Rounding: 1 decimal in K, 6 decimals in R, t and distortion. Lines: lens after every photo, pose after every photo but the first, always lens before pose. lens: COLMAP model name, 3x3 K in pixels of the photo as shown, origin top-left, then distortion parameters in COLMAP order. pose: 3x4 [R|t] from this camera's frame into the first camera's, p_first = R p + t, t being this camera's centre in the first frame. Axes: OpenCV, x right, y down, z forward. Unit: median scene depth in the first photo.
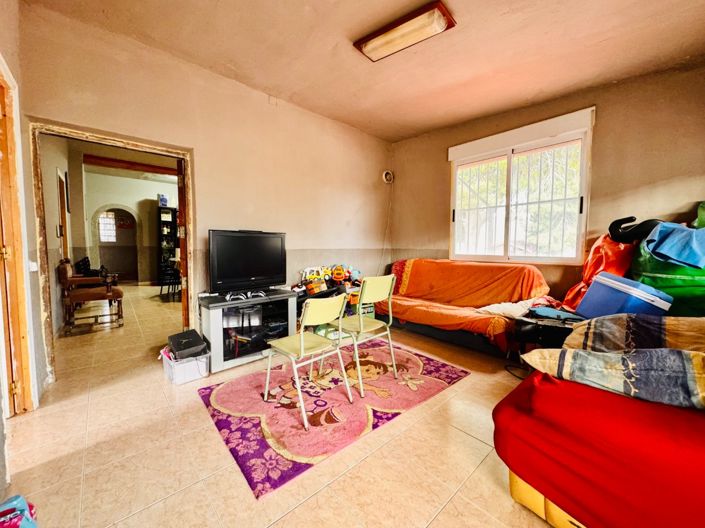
lens RADIAL K [[280.2, 0, 351.6], [0, 280.2, 264.1], [0, 0, 1]] dist [-0.000072, 0.000610]
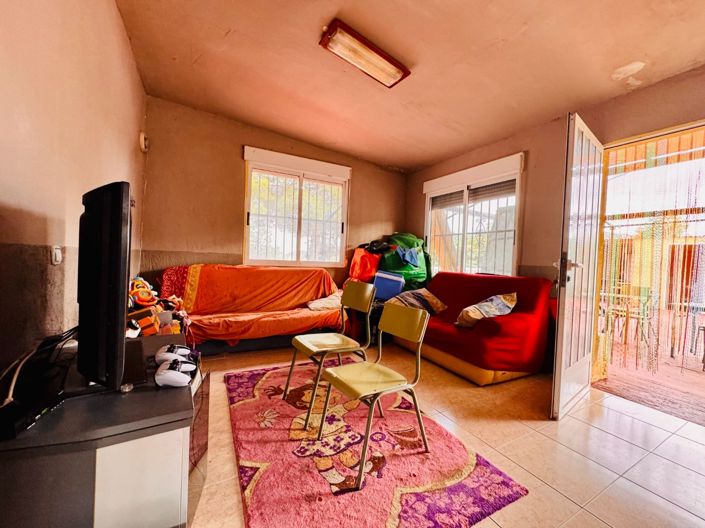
lens RADIAL K [[280.2, 0, 351.6], [0, 280.2, 264.1], [0, 0, 1]] dist [-0.000072, 0.000610]
pose [[0.228711, -0.015551, 0.973370, -0.662509], [0.024444, 0.999649, 0.010227, -0.027409], [-0.973187, 0.021454, 0.229011, 0.607688]]
